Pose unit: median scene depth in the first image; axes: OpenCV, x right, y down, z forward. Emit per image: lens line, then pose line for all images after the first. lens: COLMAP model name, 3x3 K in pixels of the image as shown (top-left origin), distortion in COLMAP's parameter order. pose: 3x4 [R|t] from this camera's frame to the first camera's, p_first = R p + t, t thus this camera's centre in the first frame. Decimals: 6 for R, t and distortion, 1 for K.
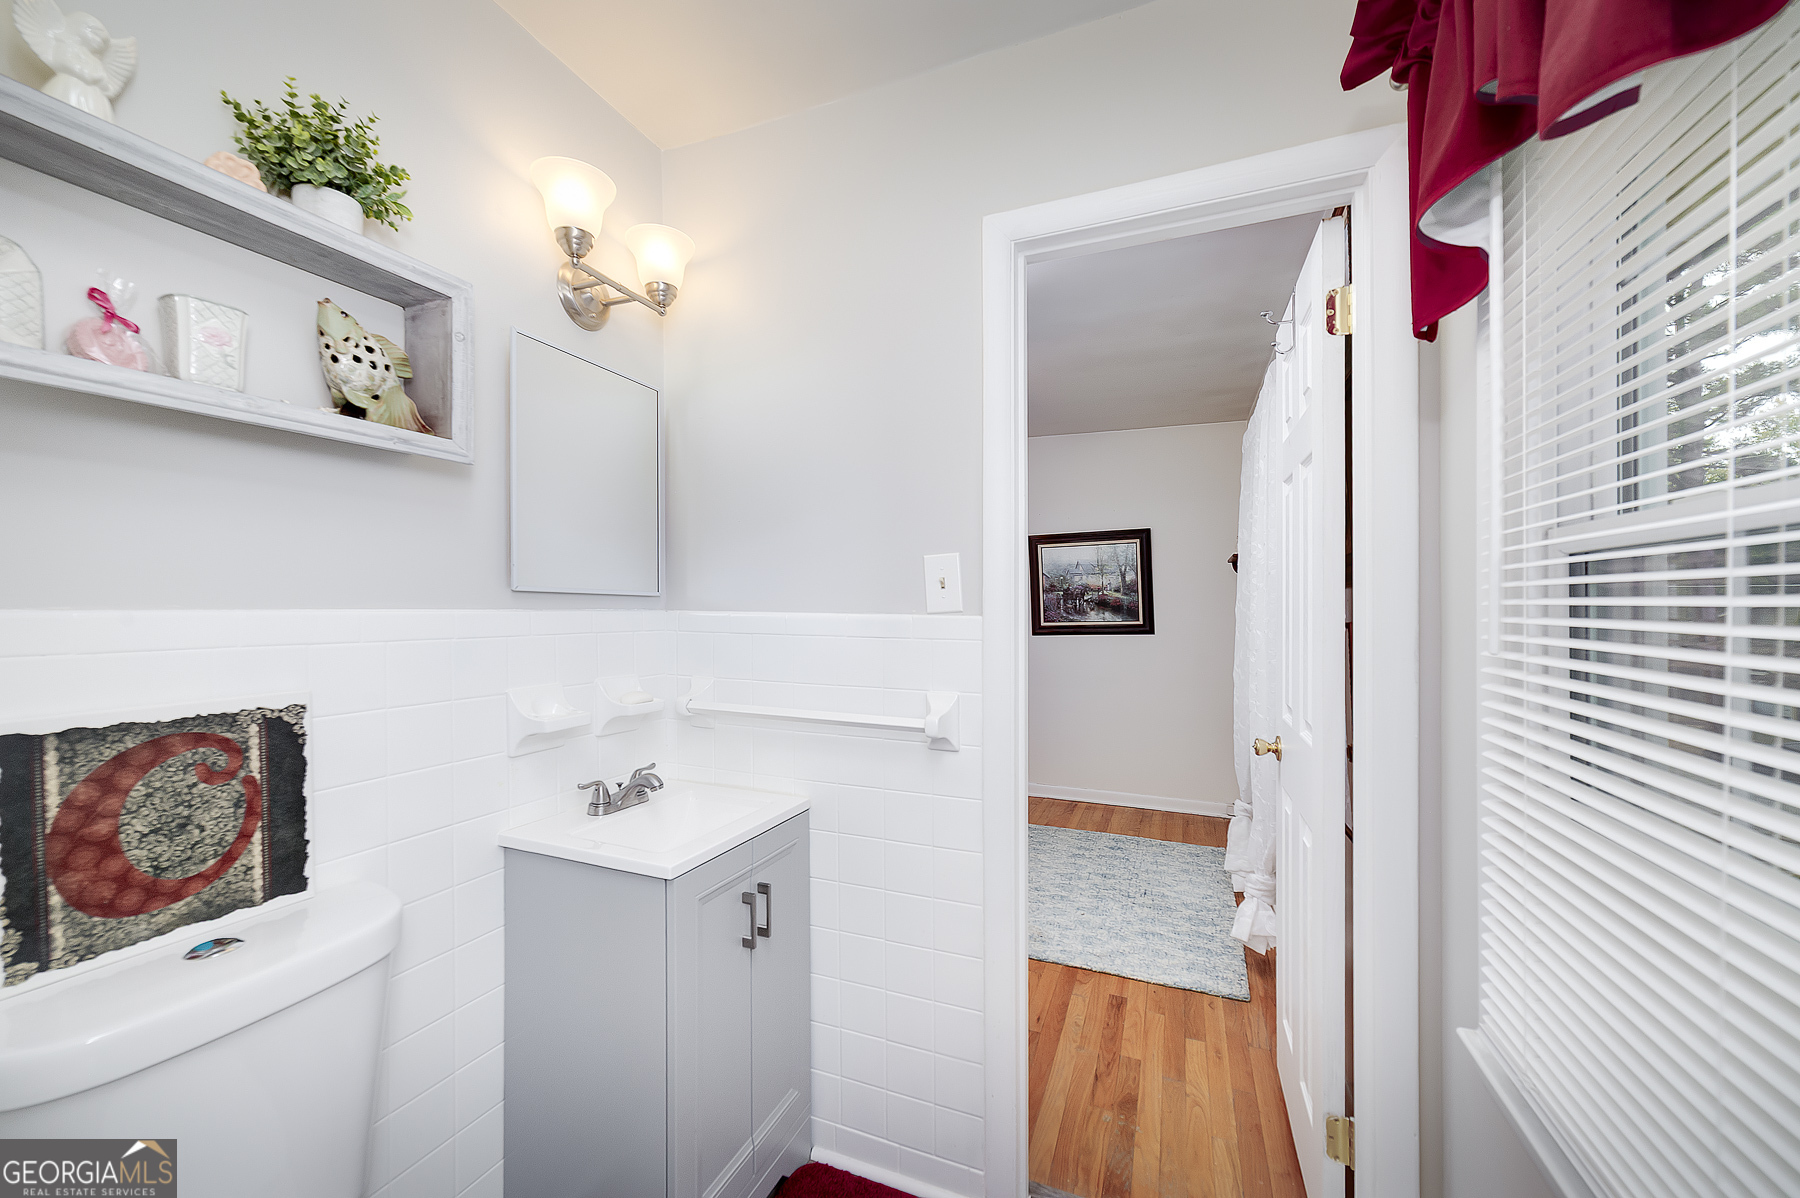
lens RADIAL K [[698.6, 0, 889.7], [0, 698.6, 602.9], [0, 0, 1]] dist [-0.005332, 0.001062]
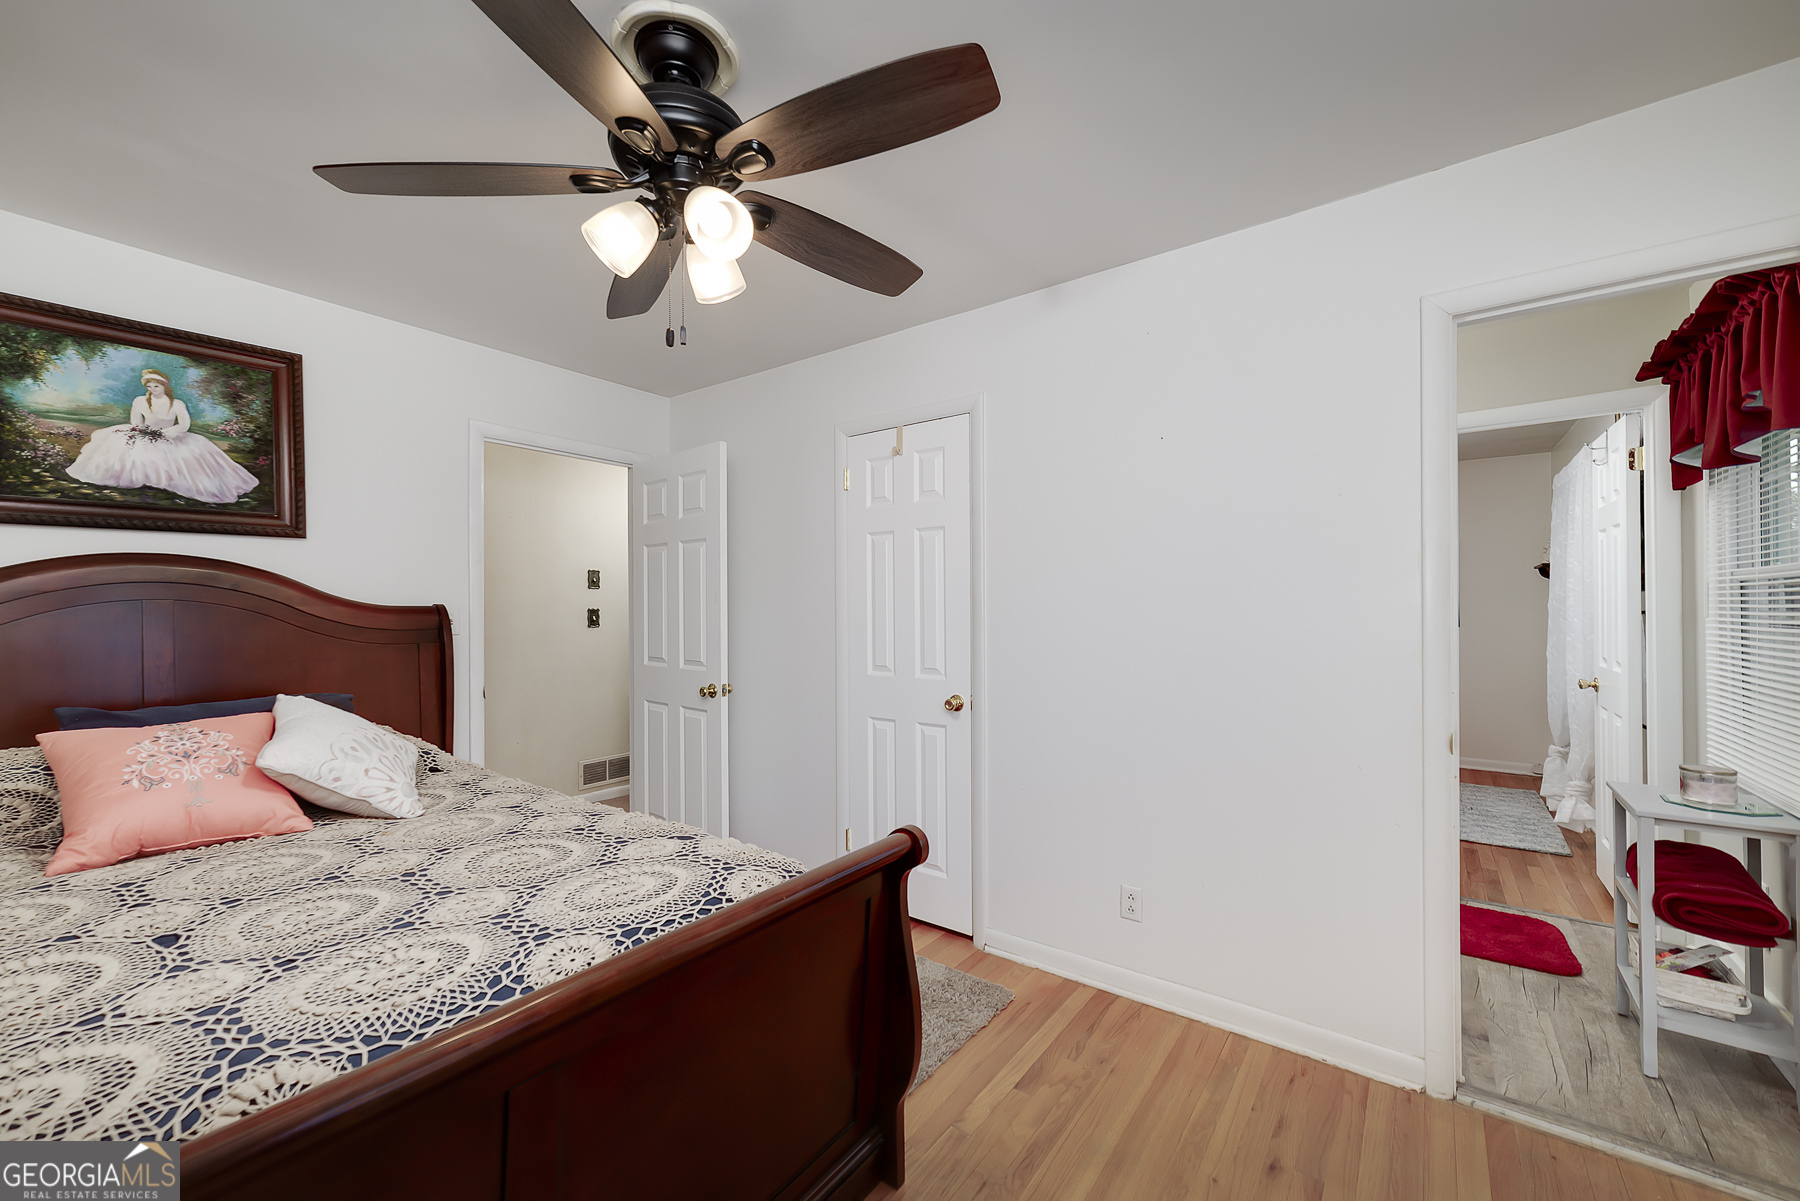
lens RADIAL K [[707.1, 0, 892.6], [0, 707.1, 607.1], [0, 0, 1]] dist [-0.006706, 0.002714]
pose [[0.967932, -0.003688, -0.251184, -0.305864], [0.004354, 0.999988, 0.002095, 0.001490], [0.251174, -0.003121, 0.967937, -0.498961]]
